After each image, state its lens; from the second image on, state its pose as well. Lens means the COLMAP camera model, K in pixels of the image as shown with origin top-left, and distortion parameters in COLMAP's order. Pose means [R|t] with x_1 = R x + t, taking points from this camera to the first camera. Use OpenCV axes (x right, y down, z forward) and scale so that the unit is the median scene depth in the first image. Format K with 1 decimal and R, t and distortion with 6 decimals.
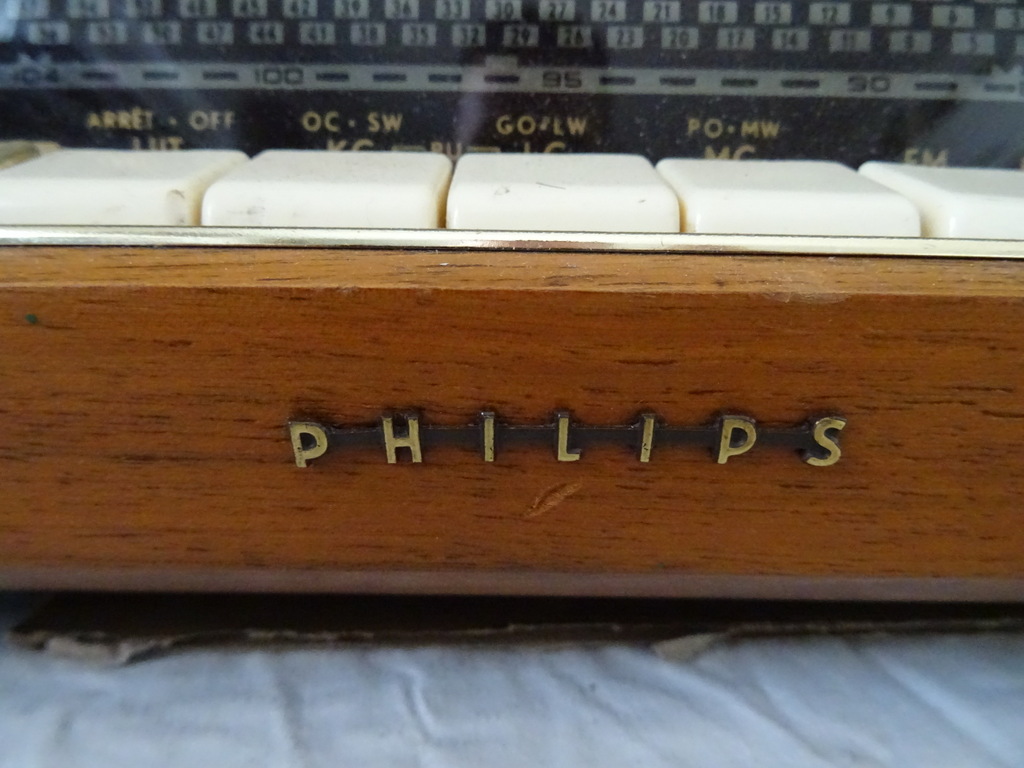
lens RADIAL K [[725.4, 0, 512.0], [0, 725.4, 384.0], [0, 0, 1]] dist [-0.004484, -0.004765]
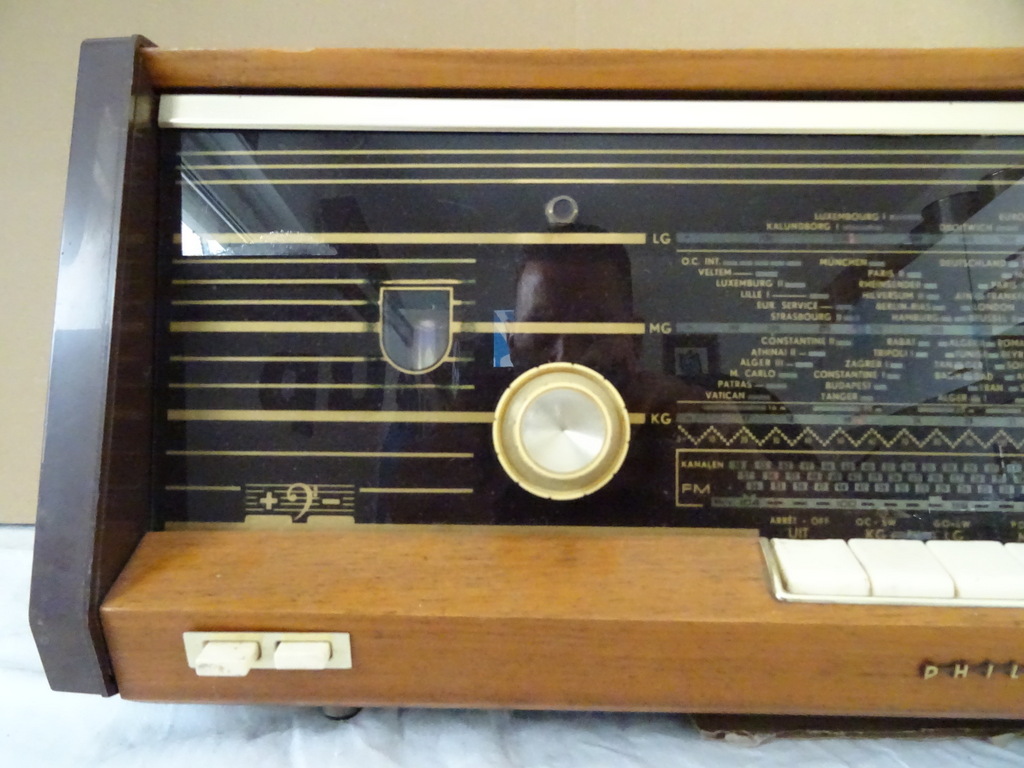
lens RADIAL K [[738.1, 0, 513.3], [0, 738.1, 380.1], [0, 0, 1]] dist [0.002329, -0.008229]
pose [[0.999608, 0.000096, -0.028003, -1.403798], [-0.002627, 0.995906, -0.090359, -0.616407], [0.027880, 0.090397, 0.995515, -1.625078]]
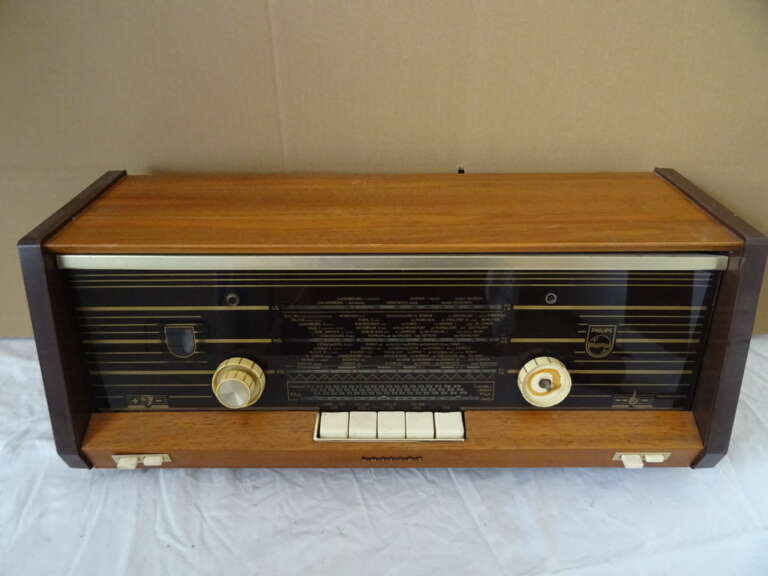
lens RADIAL K [[544.7, 0, 391.5], [0, 544.7, 284.8], [0, 0, 1]] dist [0.002389, -0.025762]
pose [[0.999970, -0.007495, 0.001698, 0.056295], [0.006601, 0.950867, 0.309528, -3.012952], [-0.003935, -0.309508, 0.950889, -3.528745]]
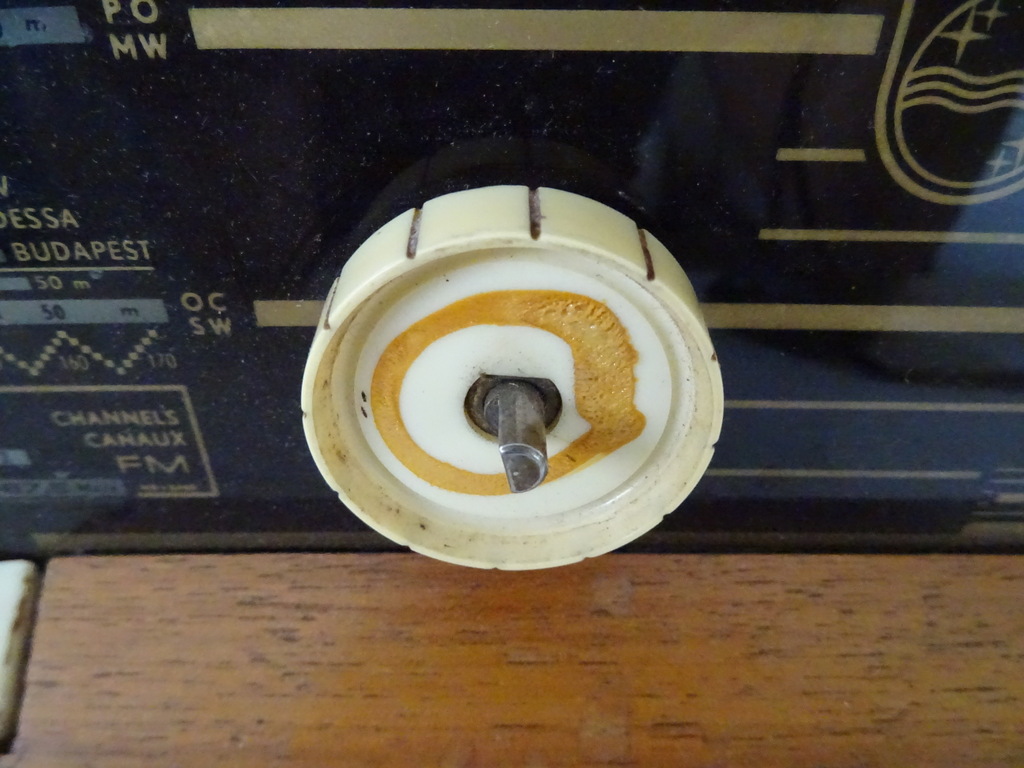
lens RADIAL K [[725.4, 0, 512.0], [0, 725.4, 384.0], [0, 0, 1]] dist [-0.004484, -0.004765]
pose [[0.999959, -0.006034, 0.006681, 1.436099], [0.001409, 0.837855, 0.545891, -1.106871], [-0.008892, -0.545860, 0.837830, 0.196287]]
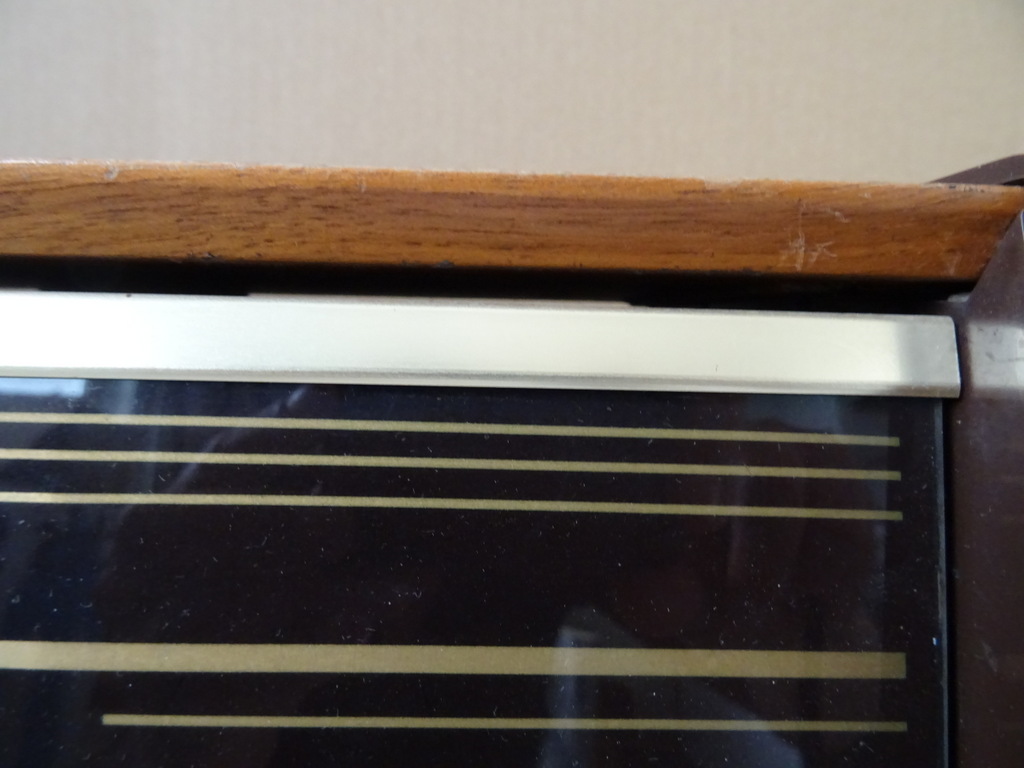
lens RADIAL K [[738.1, 0, 513.3], [0, 738.1, 380.1], [0, 0, 1]] dist [0.002329, -0.008229]
pose [[0.998504, 0.017503, 0.051800, 2.223382], [-0.009788, 0.989295, -0.145600, -1.554180], [-0.053794, 0.144876, 0.987986, -0.101177]]
